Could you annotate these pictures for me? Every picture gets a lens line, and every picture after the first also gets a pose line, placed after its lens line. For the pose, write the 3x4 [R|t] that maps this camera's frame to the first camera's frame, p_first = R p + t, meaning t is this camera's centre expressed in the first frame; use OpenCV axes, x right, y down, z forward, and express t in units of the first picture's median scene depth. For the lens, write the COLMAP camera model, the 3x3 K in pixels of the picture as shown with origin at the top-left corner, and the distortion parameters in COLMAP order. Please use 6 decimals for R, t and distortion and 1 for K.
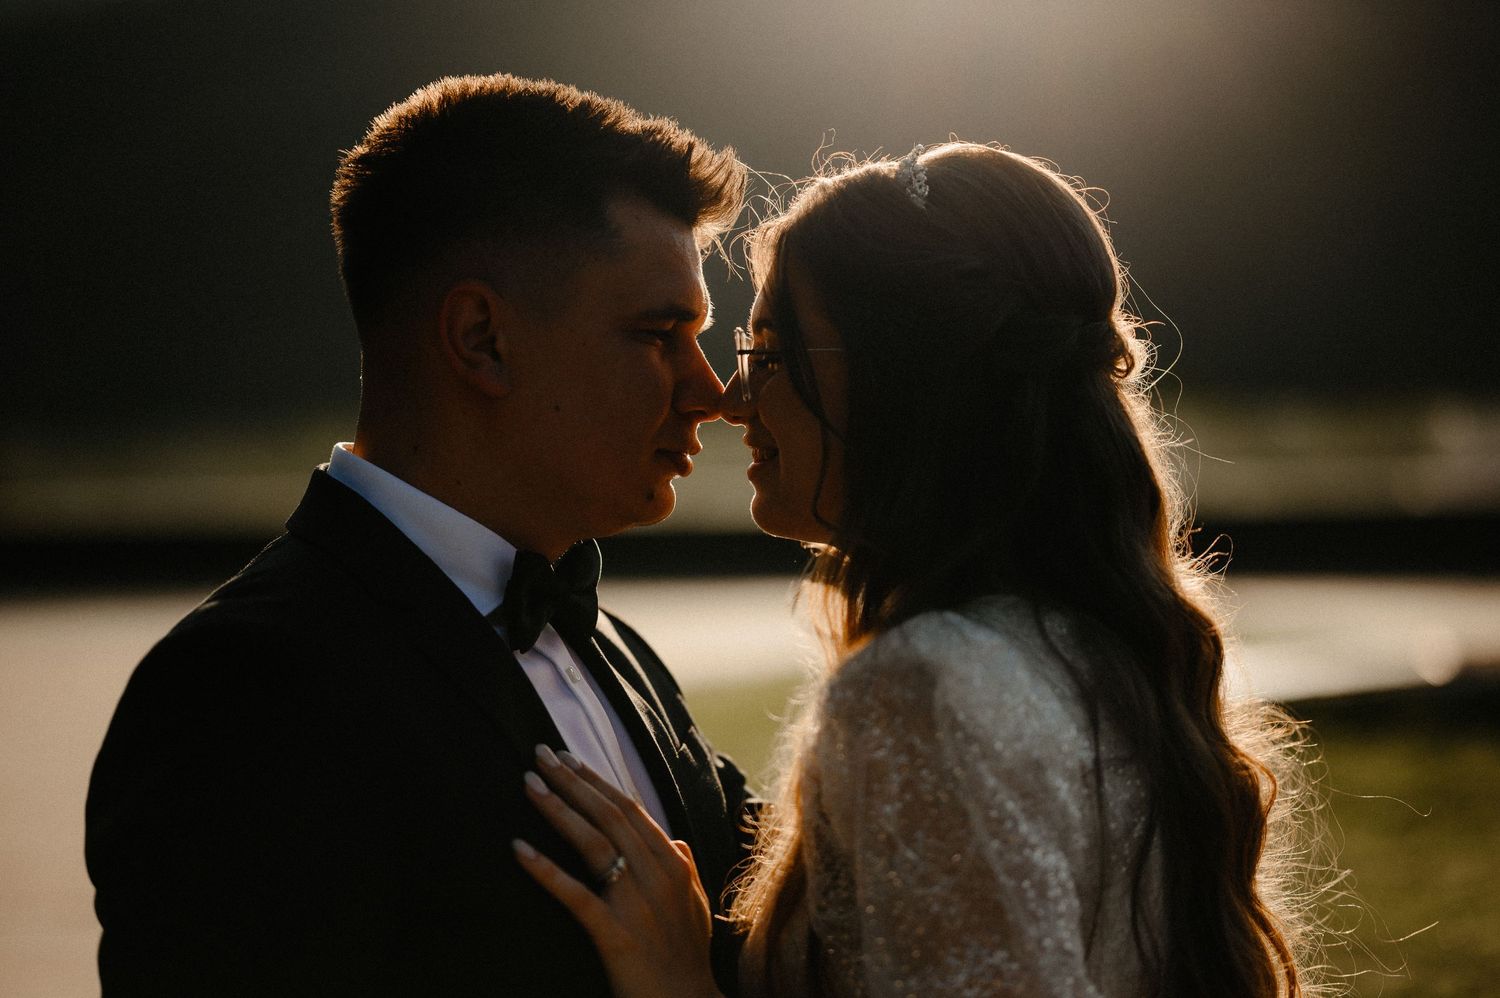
lens RADIAL K [[3823.0, 0, 750.0], [0, 3823.0, 499.0], [0, 0, 1]] dist [-0.332874, 0.363647]
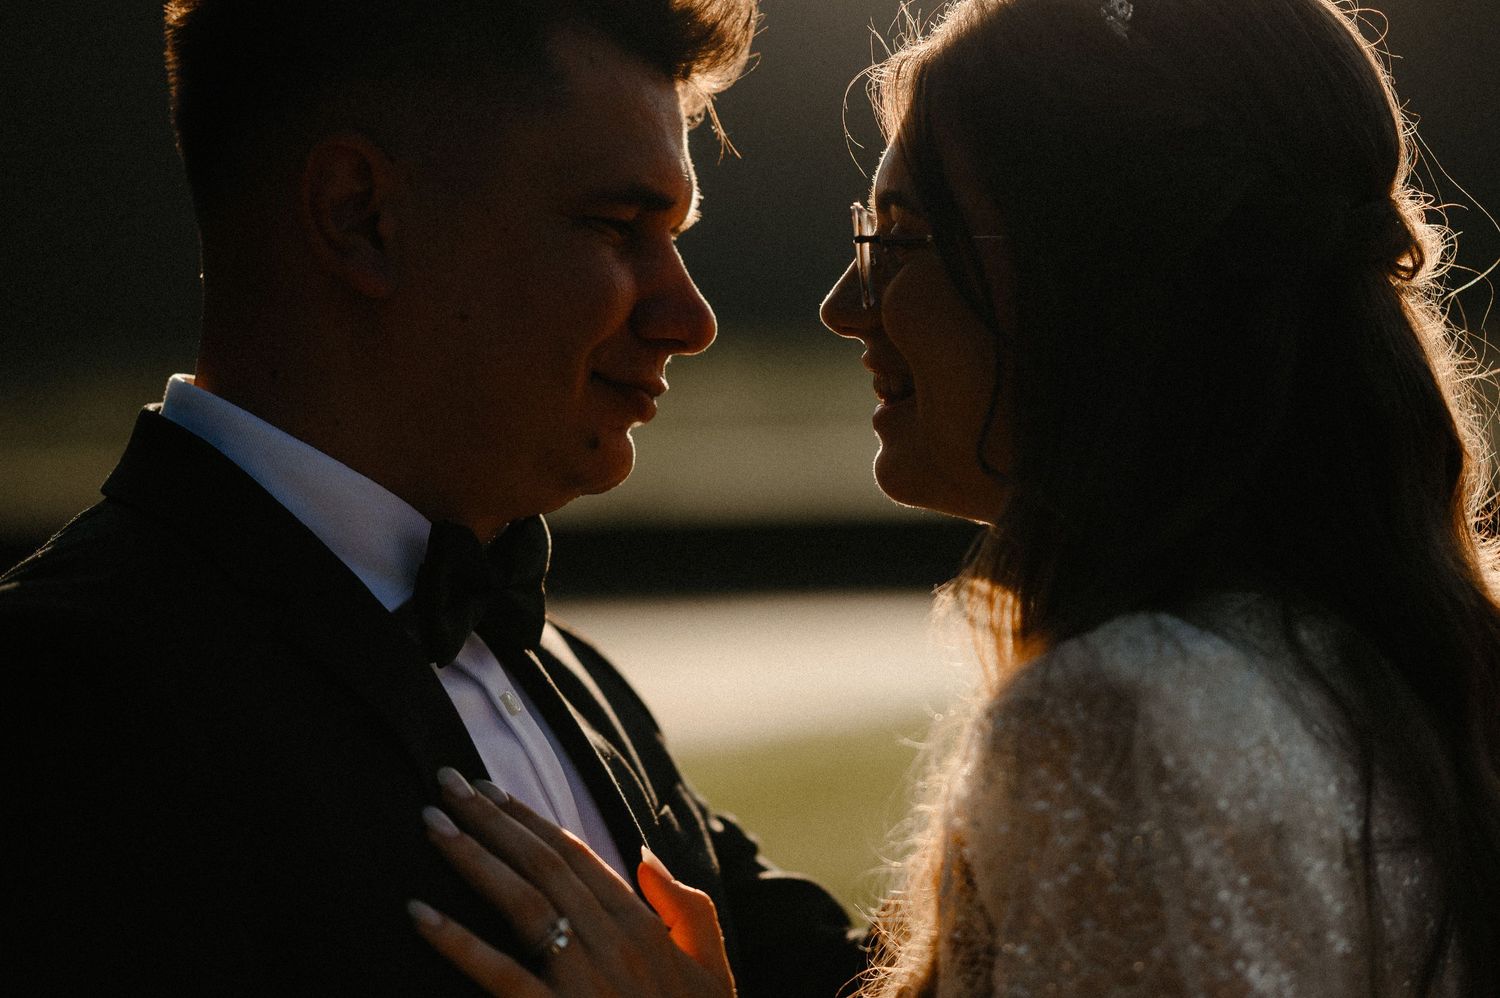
lens RADIAL K [[3823.0, 0, 750.0], [0, 3823.0, 499.0], [0, 0, 1]] dist [-0.332874, 0.363647]
pose [[0.974928, 0.022399, -0.221391, 0.134497], [-0.015781, 0.999375, 0.031619, -0.012288], [0.221961, -0.027332, 0.974672, 0.303781]]
